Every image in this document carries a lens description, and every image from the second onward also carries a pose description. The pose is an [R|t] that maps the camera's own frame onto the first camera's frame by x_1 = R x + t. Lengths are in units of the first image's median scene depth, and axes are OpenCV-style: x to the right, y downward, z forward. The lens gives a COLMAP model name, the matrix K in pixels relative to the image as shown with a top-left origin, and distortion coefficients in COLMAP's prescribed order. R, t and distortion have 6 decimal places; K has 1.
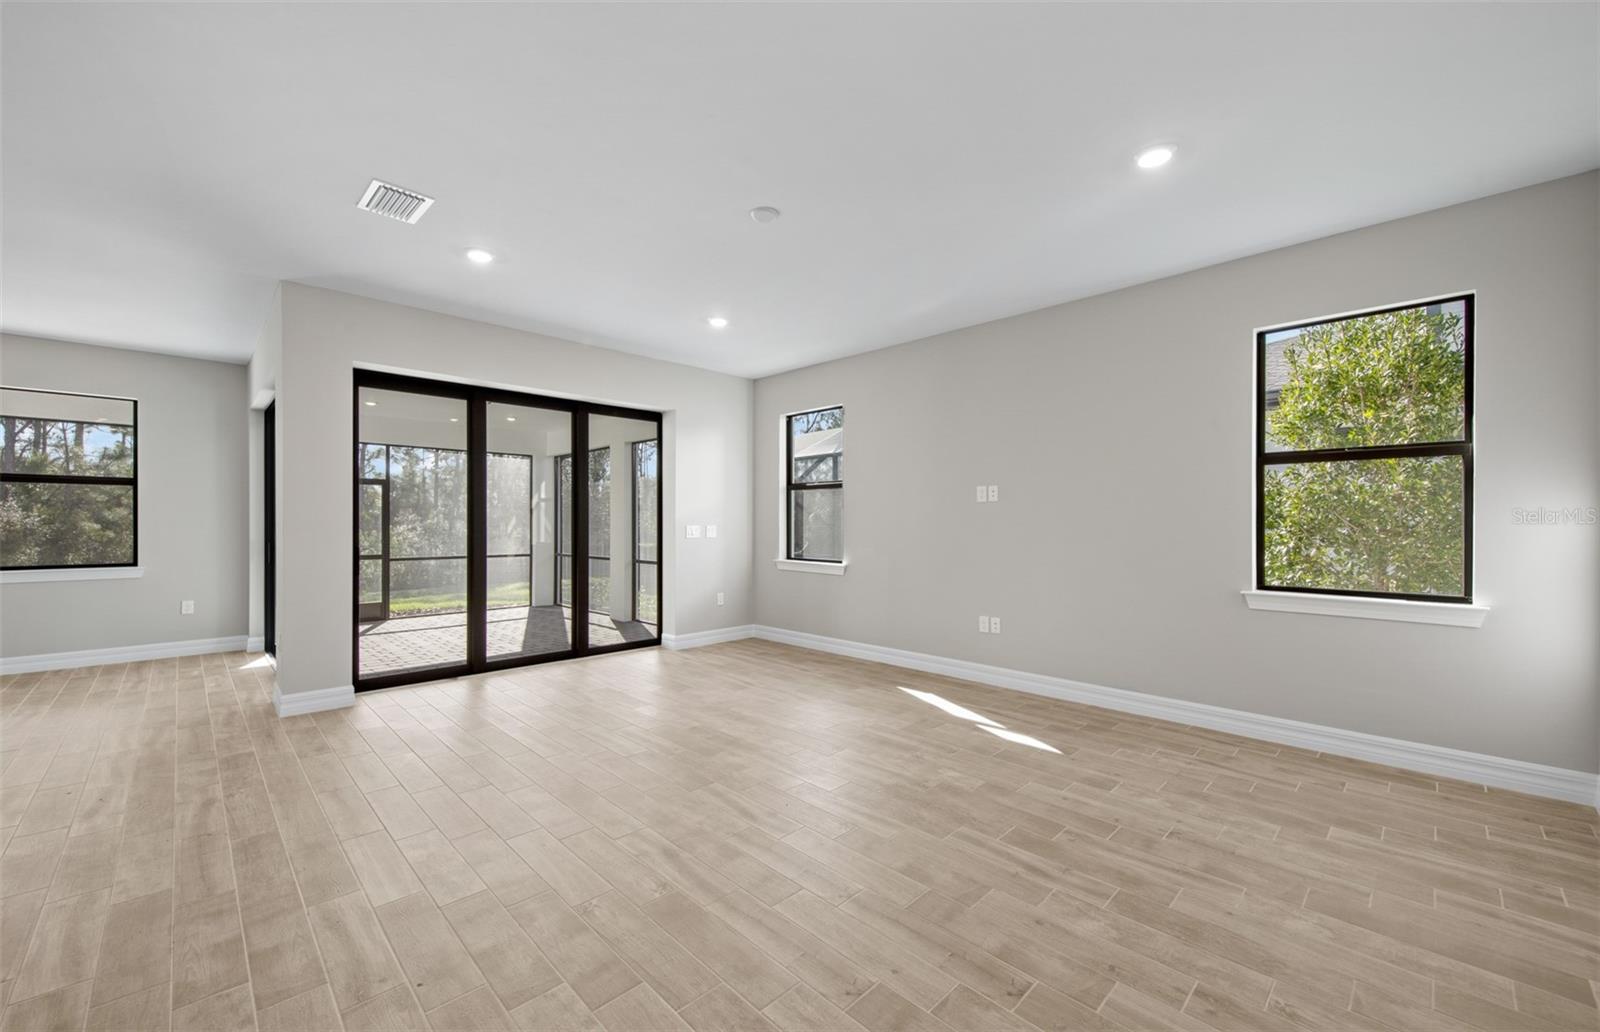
lens RADIAL K [[620.4, 0, 796.6], [0, 620.4, 528.1], [0, 0, 1]] dist [0.010237, -0.004367]
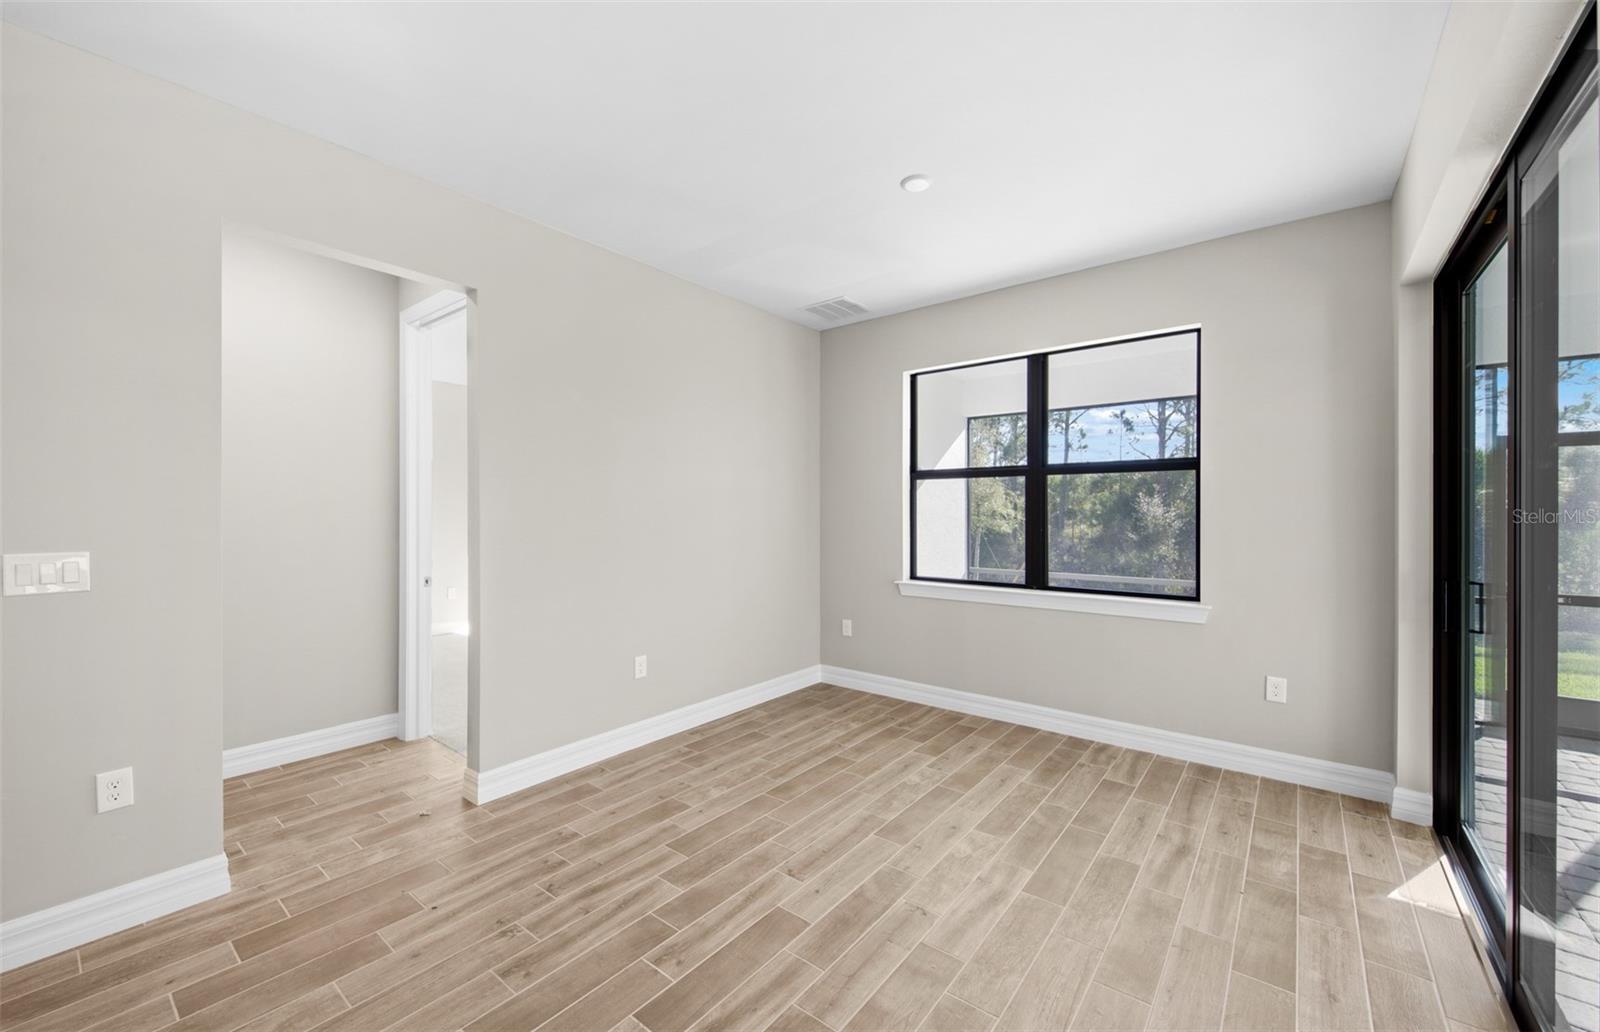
lens RADIAL K [[620.4, 0, 801.8], [0, 620.4, 511.8], [0, 0, 1]] dist [0.010237, -0.004367]
pose [[0.118488, -0.003658, -0.992949, -0.578747], [-0.007724, 0.999960, -0.004605, -0.023806], [0.992925, 0.008216, 0.118455, 0.624266]]
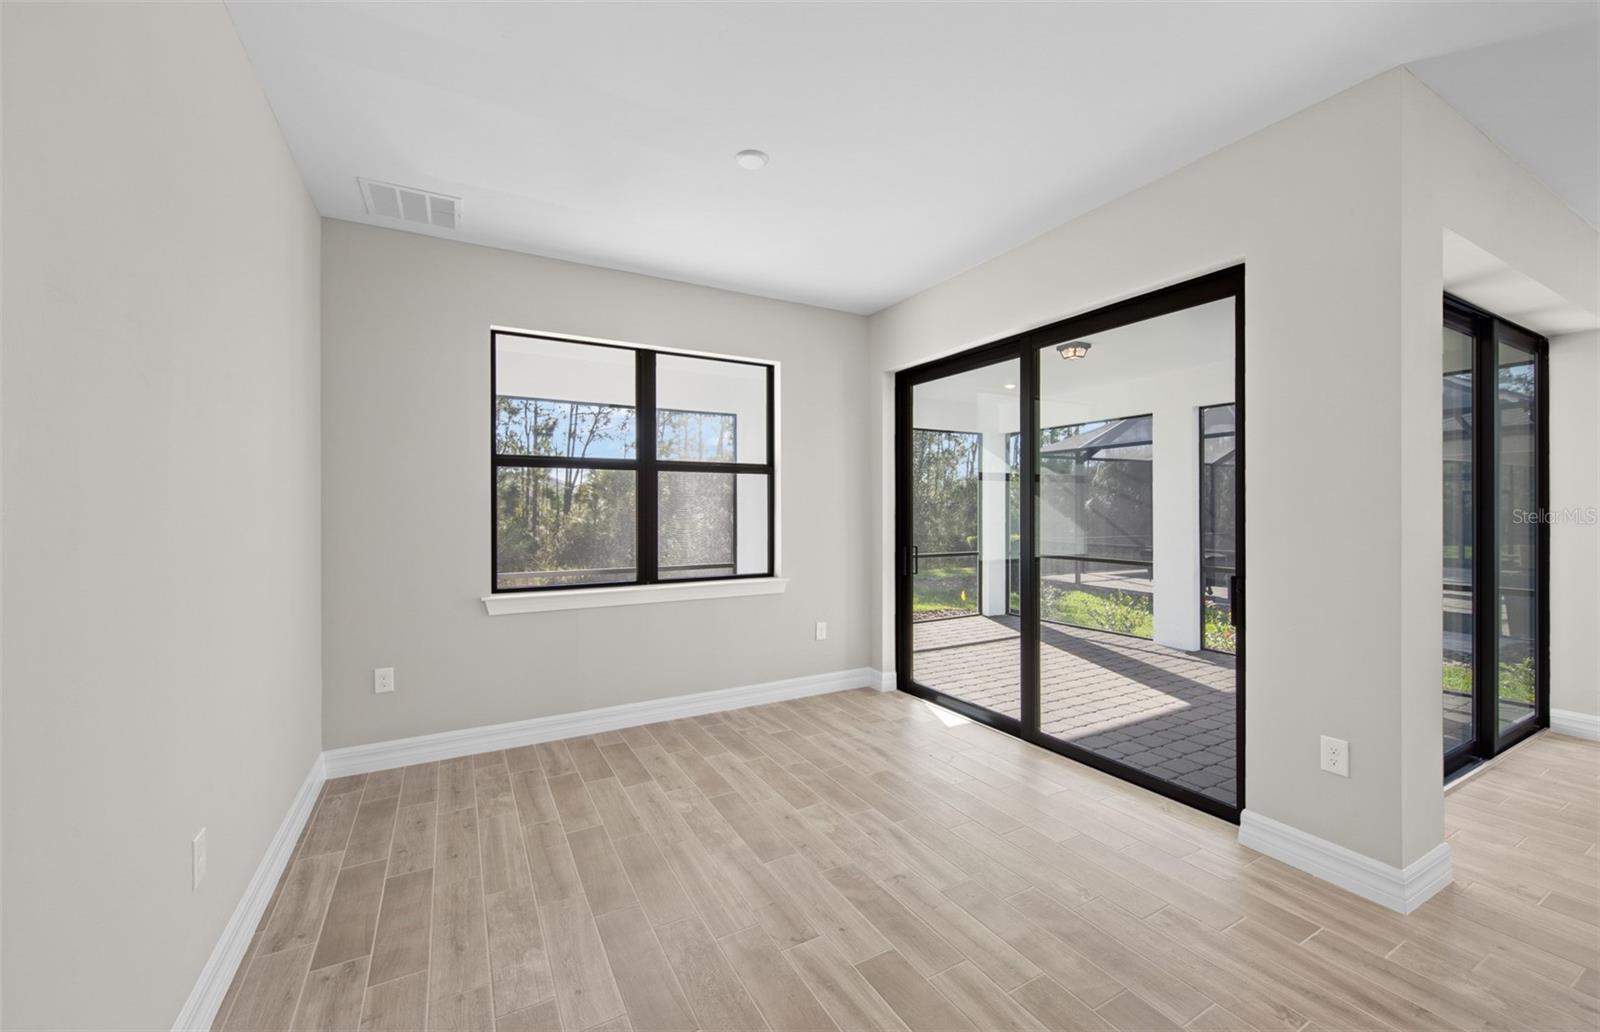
lens RADIAL K [[620.4, 0, 803.3], [0, 620.4, 506.2], [0, 0, 1]] dist [0.010237, -0.004367]
pose [[0.964963, -0.003557, -0.262361, -0.935728], [0.000366, 0.999925, -0.012212, -0.021148], [0.262385, 0.011688, 0.964893, 0.299142]]
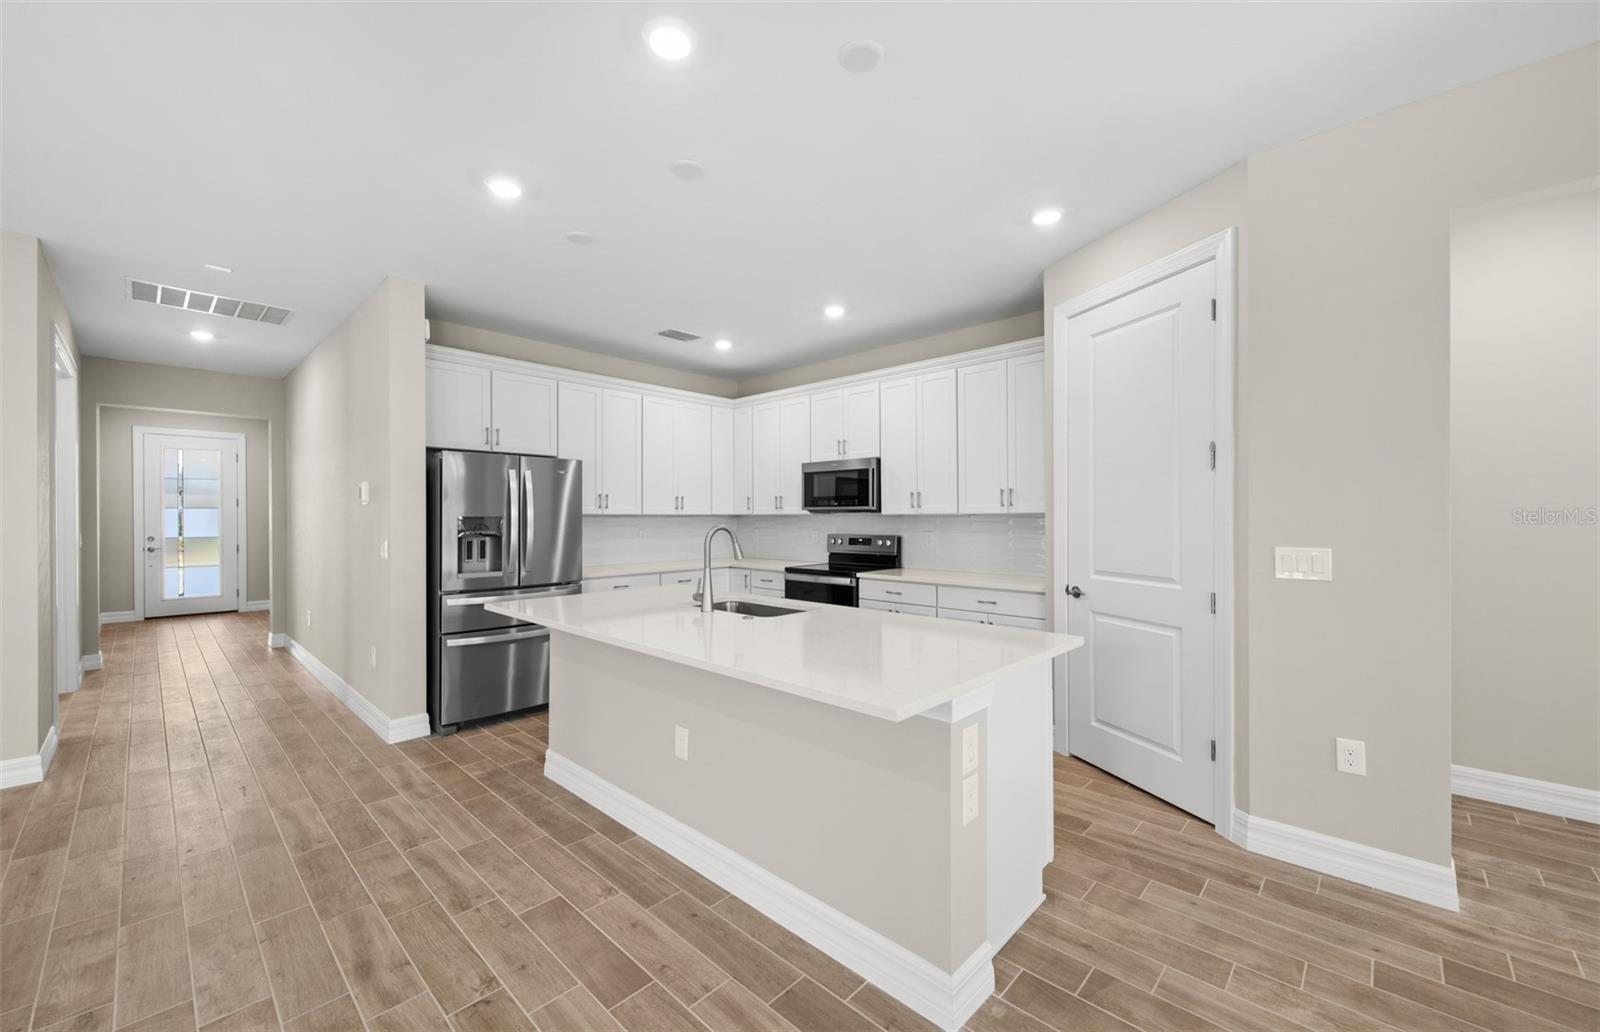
lens RADIAL K [[620.4, 0, 801.7], [0, 620.4, 516.3], [0, 0, 1]] dist [0.010237, -0.004367]
pose [[-0.999360, 0.001180, -0.035766, -0.607125], [0.000890, 0.999967, 0.008108, -0.025566], [0.035774, 0.008070, -0.999327, 0.680078]]
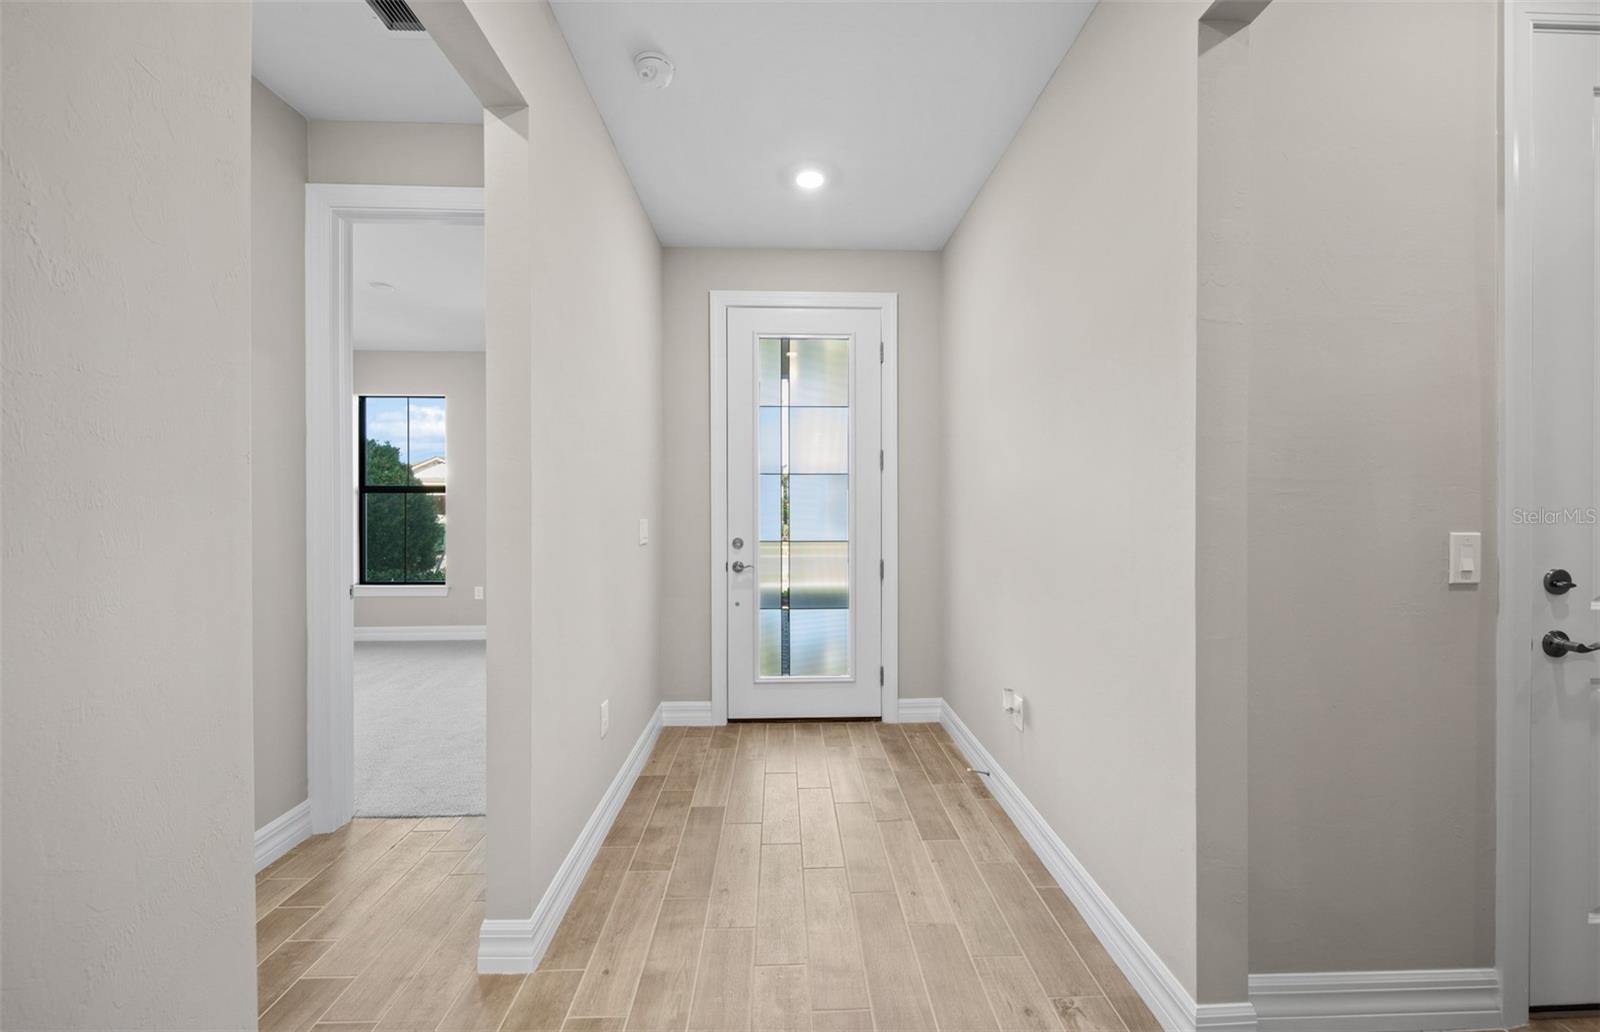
lens RADIAL K [[620.4, 0, 813.7], [0, 620.4, 510.2], [0, 0, 1]] dist [0.010237, -0.004367]
pose [[-0.734878, -0.007088, 0.678163, 0.468361], [0.002730, 0.999906, 0.013408, -0.002854], [-0.678194, 0.011705, -0.734789, -0.526818]]
